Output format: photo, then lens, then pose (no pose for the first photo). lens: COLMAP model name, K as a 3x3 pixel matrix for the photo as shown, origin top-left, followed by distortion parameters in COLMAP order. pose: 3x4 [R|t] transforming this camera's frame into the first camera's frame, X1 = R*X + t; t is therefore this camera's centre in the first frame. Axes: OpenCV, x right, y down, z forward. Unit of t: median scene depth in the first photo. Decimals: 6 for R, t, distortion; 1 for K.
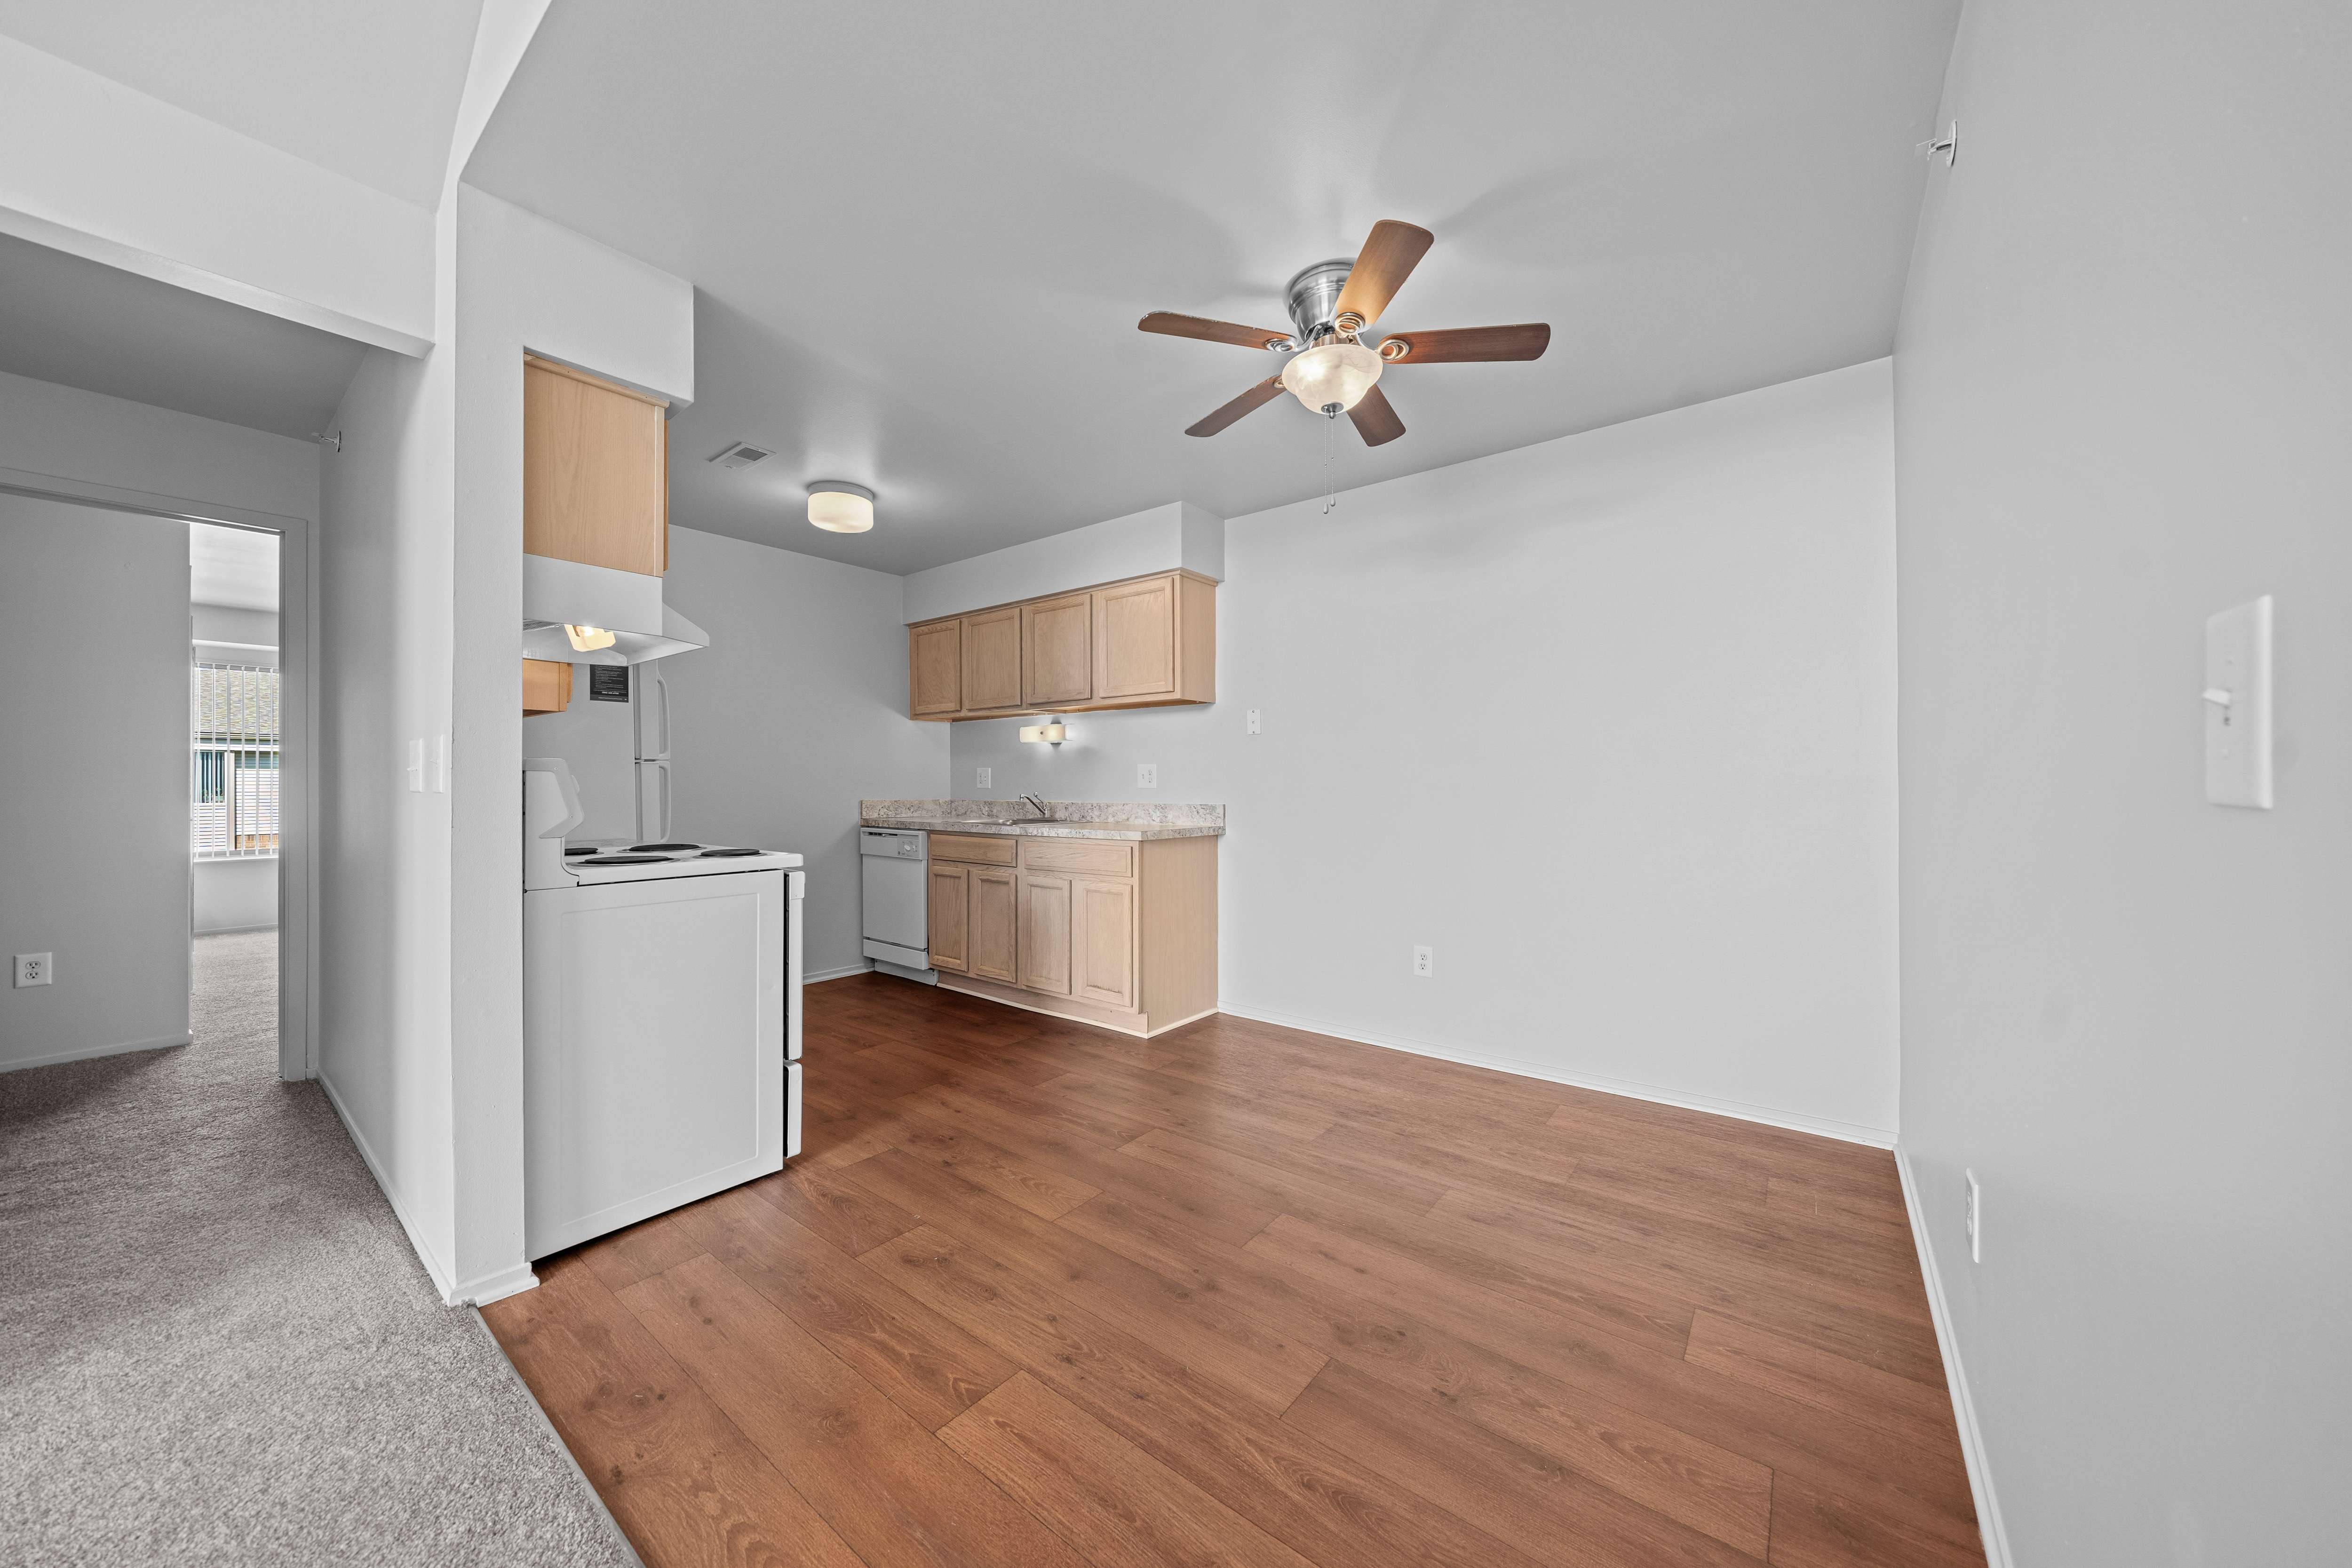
lens RADIAL K [[818.3, 0, 1176.1], [0, 818.3, 780.5], [0, 0, 1]] dist [0.000441, 0.000023]
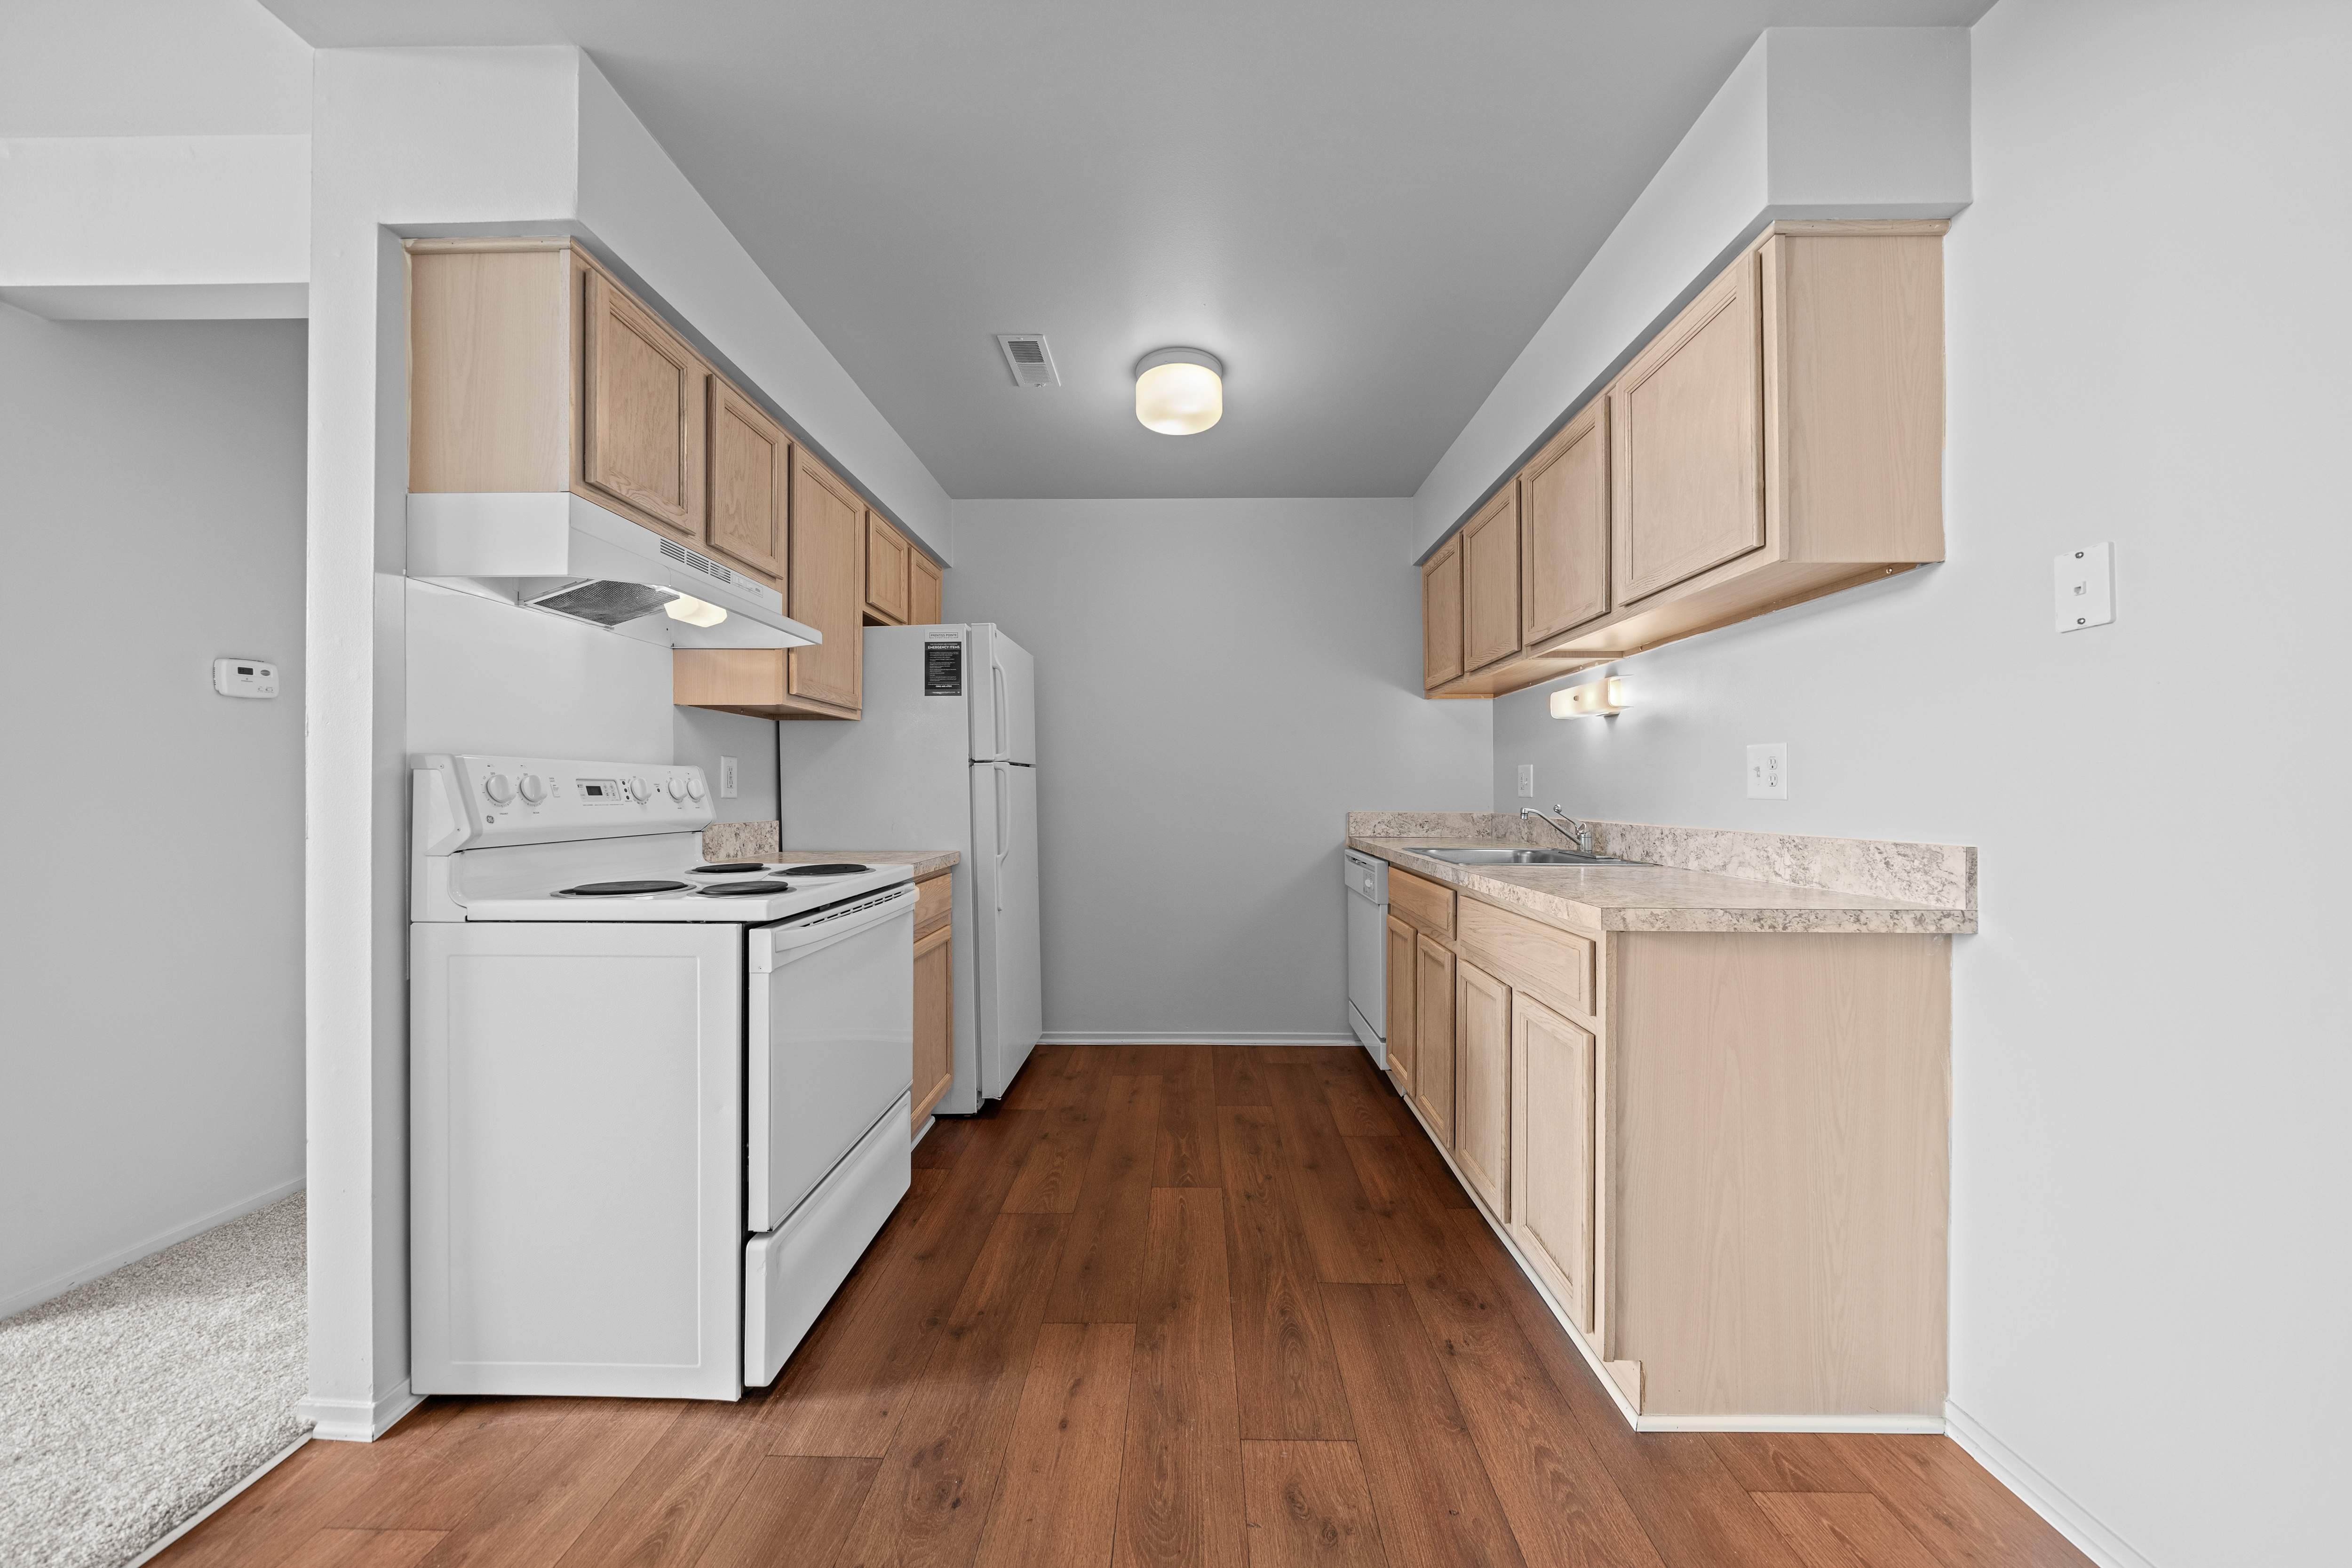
lens RADIAL K [[814.0, 0, 1177.7], [0, 814.0, 791.0], [0, 0, 1]] dist [-0.002059, -0.000197]
pose [[0.606071, 0.000738, -0.795410, 0.132536], [0.001196, 0.999998, 0.001839, 0.004242], [0.795410, -0.002066, 0.606069, 0.543698]]
